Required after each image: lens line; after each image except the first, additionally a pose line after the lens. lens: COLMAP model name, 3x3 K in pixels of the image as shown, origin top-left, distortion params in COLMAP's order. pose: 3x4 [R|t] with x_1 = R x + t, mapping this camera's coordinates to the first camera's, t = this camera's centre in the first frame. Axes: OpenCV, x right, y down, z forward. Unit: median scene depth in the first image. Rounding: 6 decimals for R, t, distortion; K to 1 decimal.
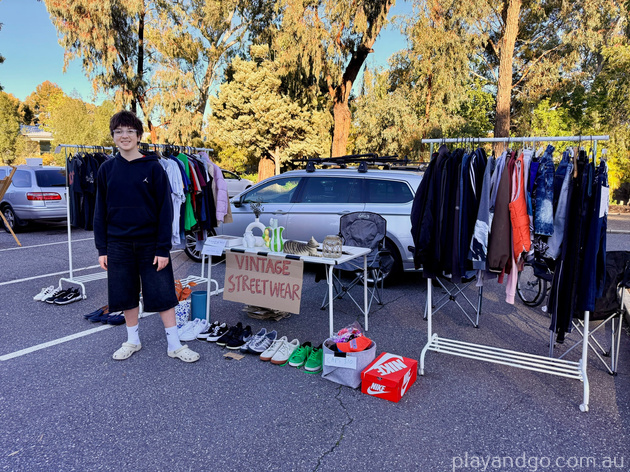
lens RADIAL K [[438.2, 0, 325.4], [0, 438.2, 234.9], [0, 0, 1]] dist [0.035136, -0.005620]
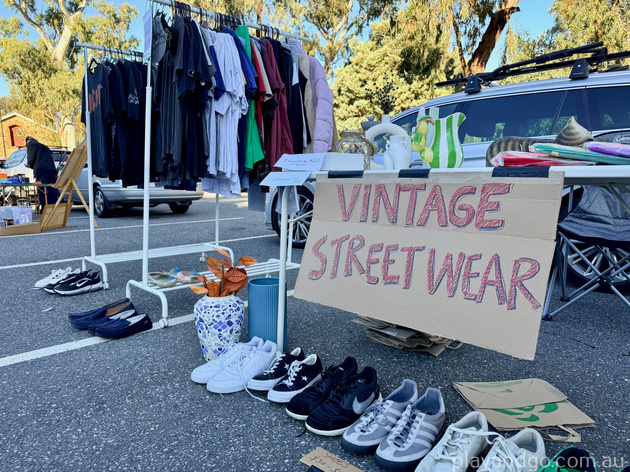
lens RADIAL K [[438.2, 0, 325.4], [0, 438.2, 234.9], [0, 0, 1]] dist [0.035136, -0.005620]
pose [[0.967017, 0.010042, -0.254513, -0.090900], [-0.015538, 0.999687, -0.019593, 0.075998], [0.254237, 0.022902, 0.966871, 0.477687]]
